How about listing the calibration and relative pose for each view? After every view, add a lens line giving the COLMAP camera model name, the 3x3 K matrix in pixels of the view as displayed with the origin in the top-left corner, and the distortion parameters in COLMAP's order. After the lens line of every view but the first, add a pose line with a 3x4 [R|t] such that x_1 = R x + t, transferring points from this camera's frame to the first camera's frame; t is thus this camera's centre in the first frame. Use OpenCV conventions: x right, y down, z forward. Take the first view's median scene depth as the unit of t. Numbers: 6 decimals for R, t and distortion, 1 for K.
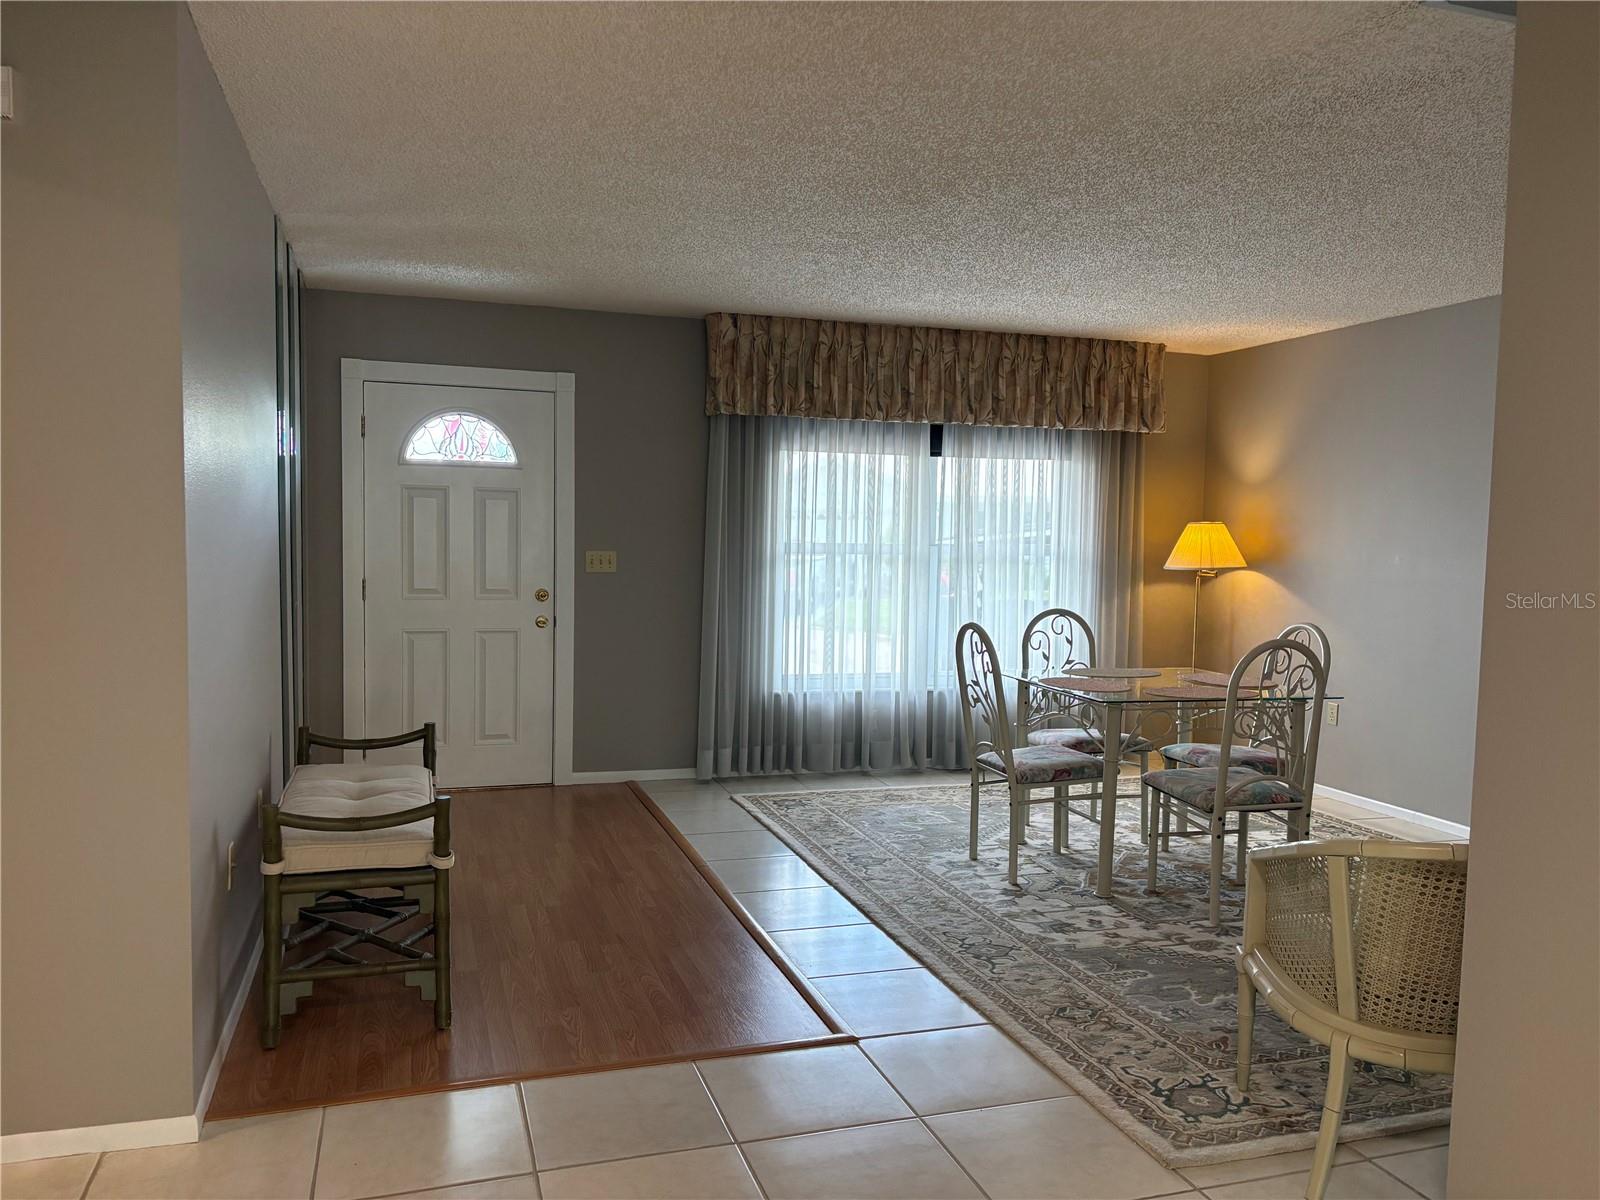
lens RADIAL K [[1200.9, 0, 800.0], [0, 1200.9, 600.0], [0, 0, 1]] dist [0.062667, -0.069141]
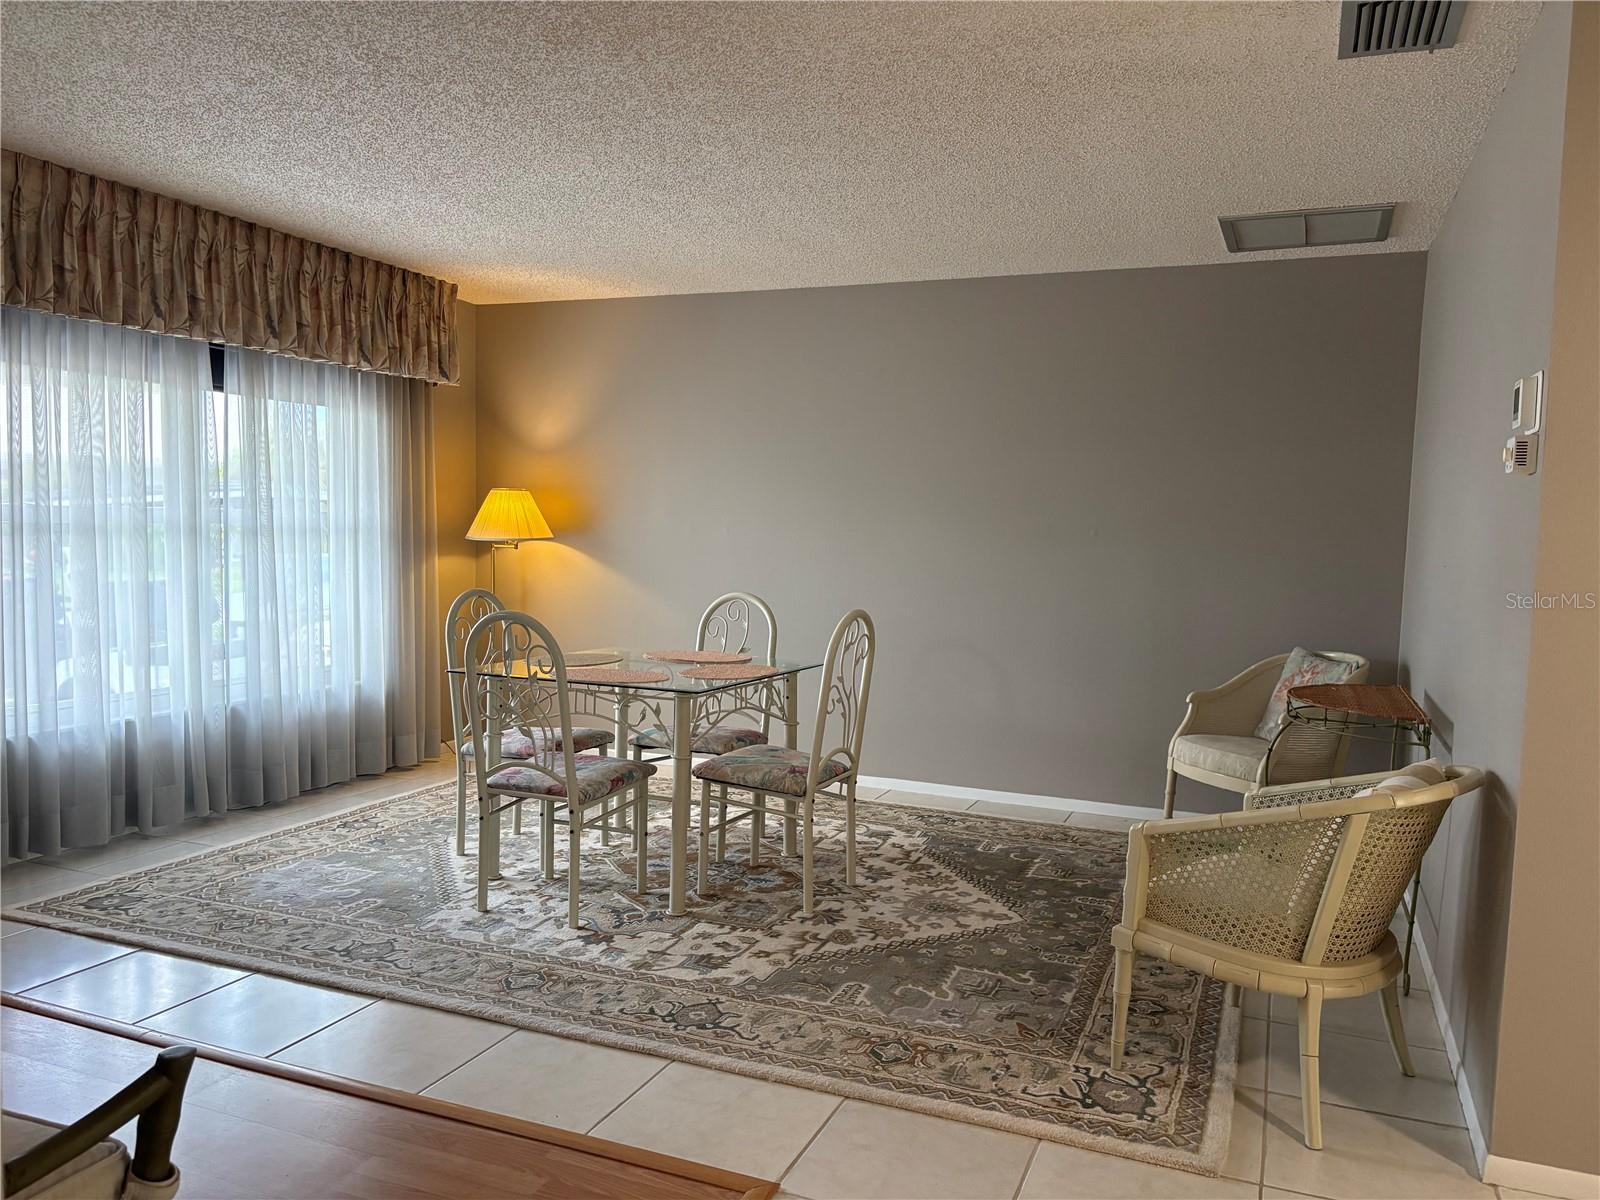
lens RADIAL K [[1200.9, 0, 800.0], [0, 1200.9, 600.0], [0, 0, 1]] dist [0.062667, -0.069141]
pose [[0.648950, -0.050321, 0.759165, -0.313275], [0.031112, 0.998731, 0.039605, -0.012900], [-0.760195, -0.002083, 0.649692, 0.333353]]
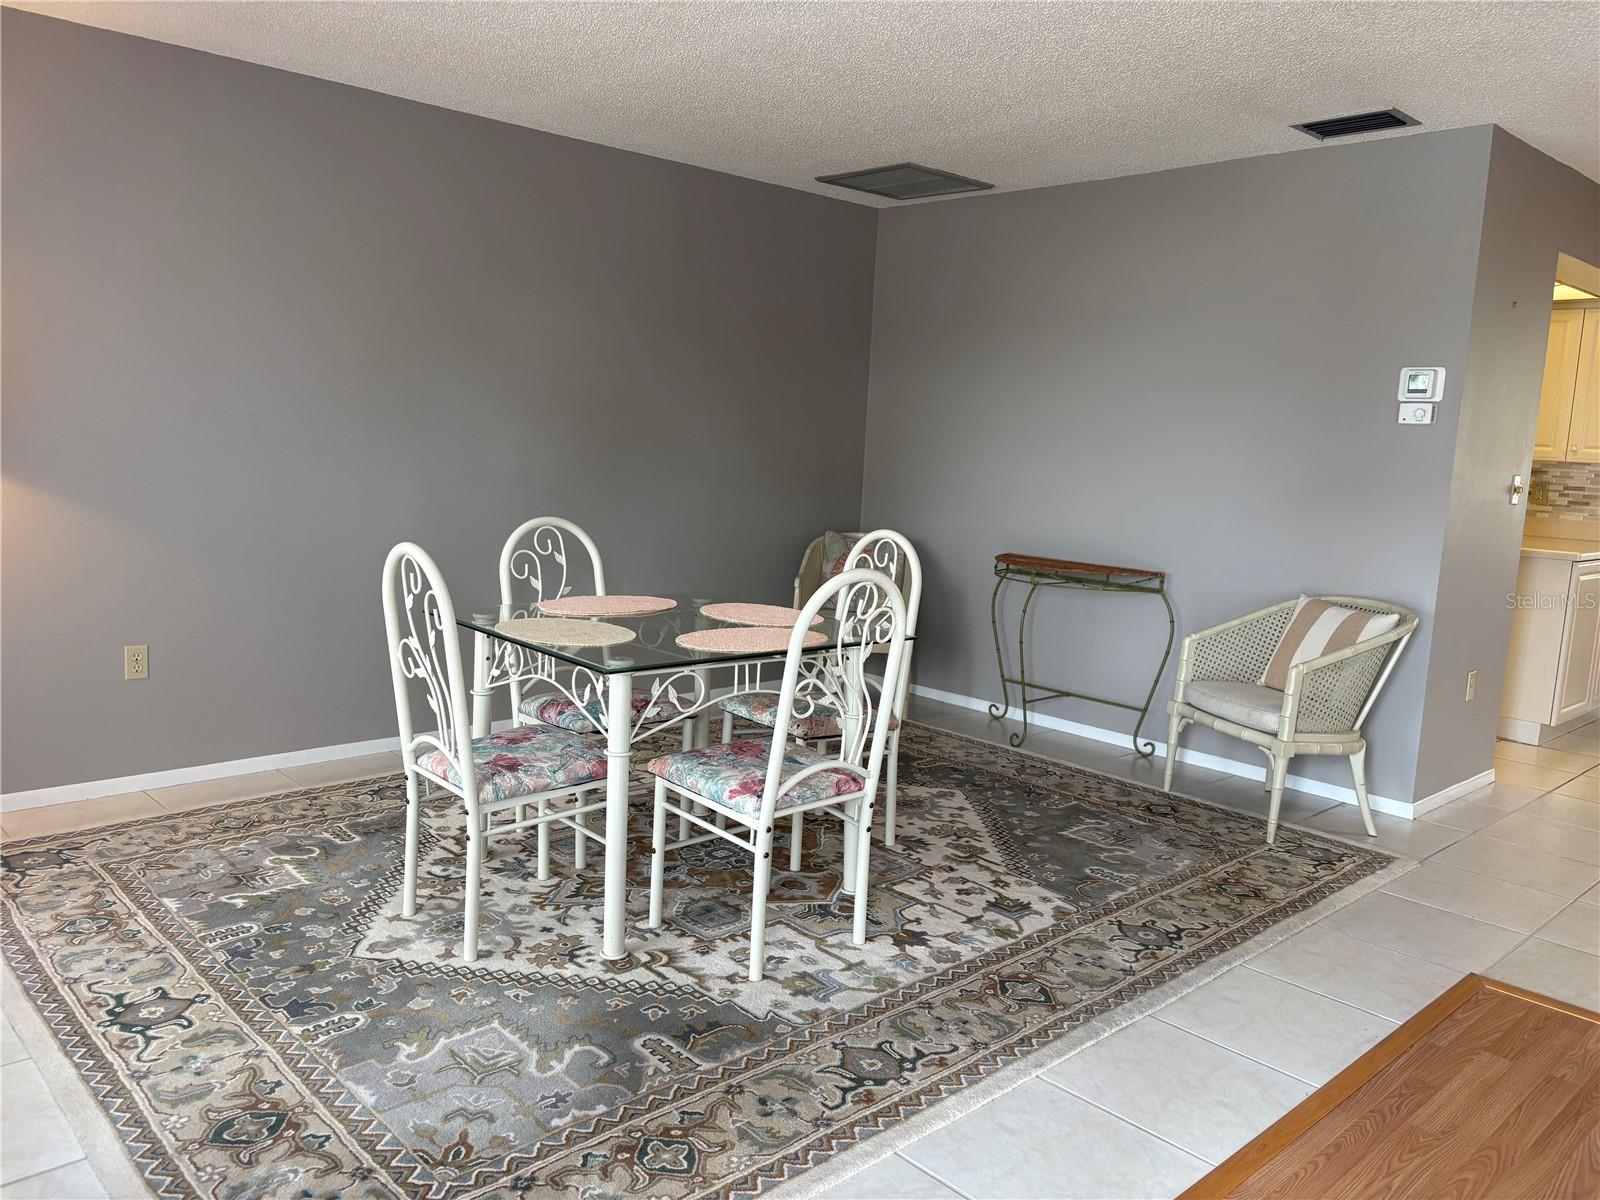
lens RADIAL K [[1190.7, 0, 805.4], [0, 1190.7, 591.8], [0, 0, 1]] dist [0.065566, -0.098237]
pose [[-0.419358, -0.160774, 0.893471, -0.356126], [-0.003847, 0.984499, 0.175348, -0.071809], [-0.907813, 0.070096, -0.413476, 1.214318]]
